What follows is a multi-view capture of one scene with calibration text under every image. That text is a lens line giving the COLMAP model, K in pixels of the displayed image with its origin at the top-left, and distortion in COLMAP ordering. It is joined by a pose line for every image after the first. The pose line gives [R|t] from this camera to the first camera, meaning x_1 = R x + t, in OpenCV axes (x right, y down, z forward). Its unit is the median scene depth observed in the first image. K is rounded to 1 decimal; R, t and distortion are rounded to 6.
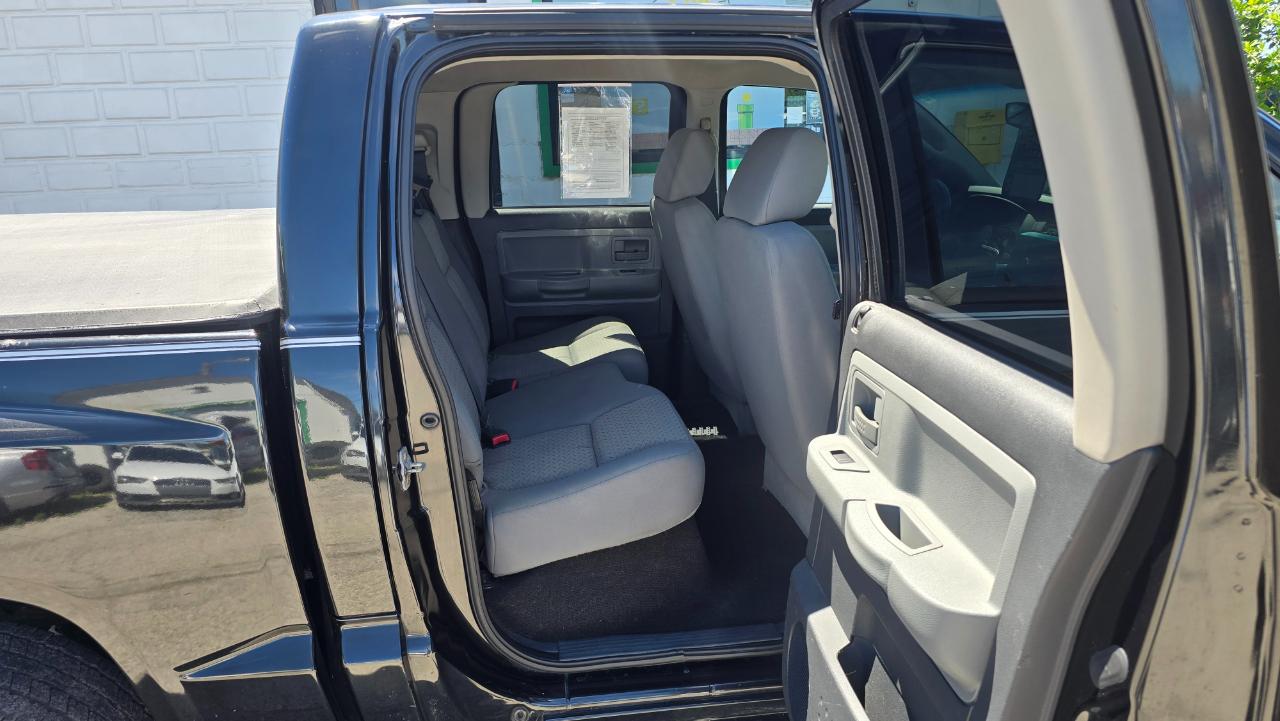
lens RADIAL K [[855.2, 0, 635.6], [0, 855.2, 355.3], [0, 0, 1]] dist [0.039349, -0.034641]
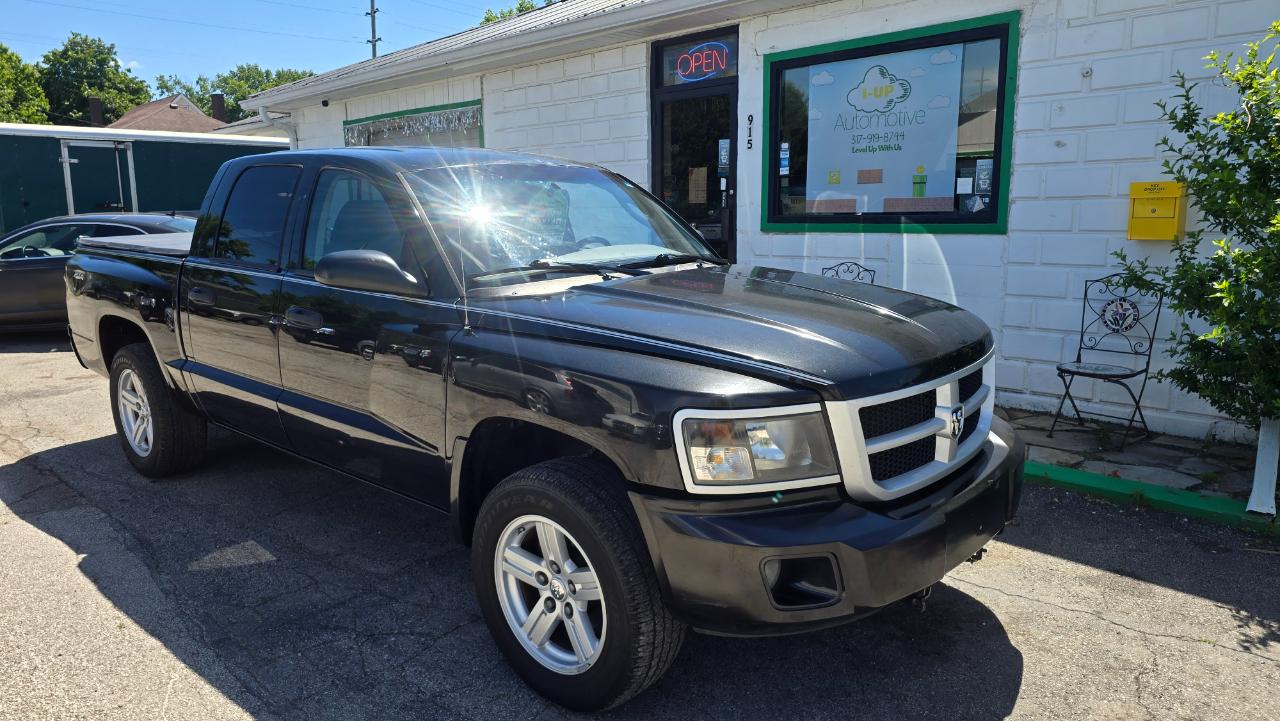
lens RADIAL K [[855.2, 0, 618.7], [0, 855.2, 360.7], [0, 0, 1]] dist [0.039349, -0.034641]
pose [[0.634721, 0.160697, -0.755847, 1.548165], [-0.198983, 0.979142, 0.041075, -0.058317], [0.746682, 0.124329, 0.653458, 0.056919]]
